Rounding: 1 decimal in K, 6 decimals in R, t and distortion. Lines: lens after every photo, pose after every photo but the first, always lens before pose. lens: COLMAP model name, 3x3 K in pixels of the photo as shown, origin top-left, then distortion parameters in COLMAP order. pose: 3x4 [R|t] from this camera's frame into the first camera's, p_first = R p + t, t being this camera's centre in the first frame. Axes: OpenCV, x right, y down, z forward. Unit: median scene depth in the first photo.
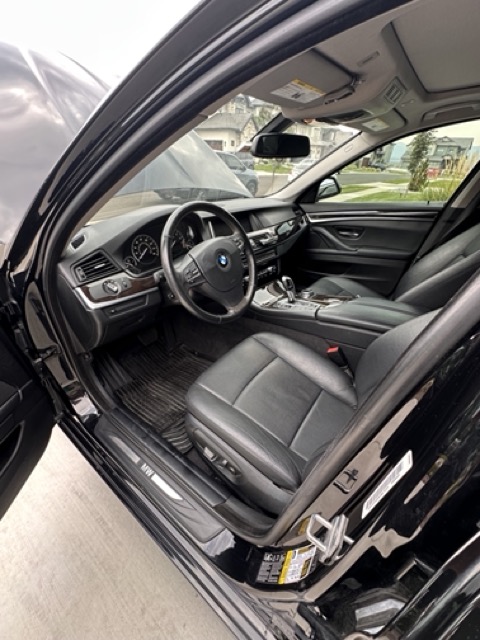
lens RADIAL K [[254.7, 0, 240.0], [0, 254.7, 320.3], [0, 0, 1]] dist [-0.003084, 0.000217]
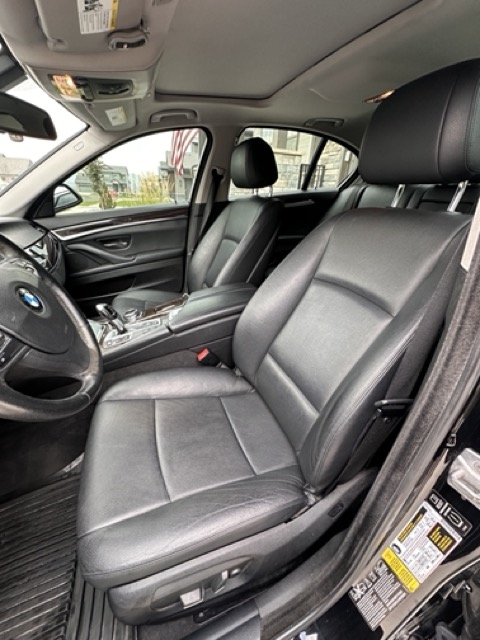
lens RADIAL K [[254.7, 0, 239.9], [0, 254.7, 320.3], [0, 0, 1]] dist [-0.003084, 0.000217]
pose [[0.534418, -0.398289, 0.745496, -0.184101], [0.450243, 0.880604, 0.147709, -0.063420], [-0.715317, 0.256716, 0.649937, 0.273422]]
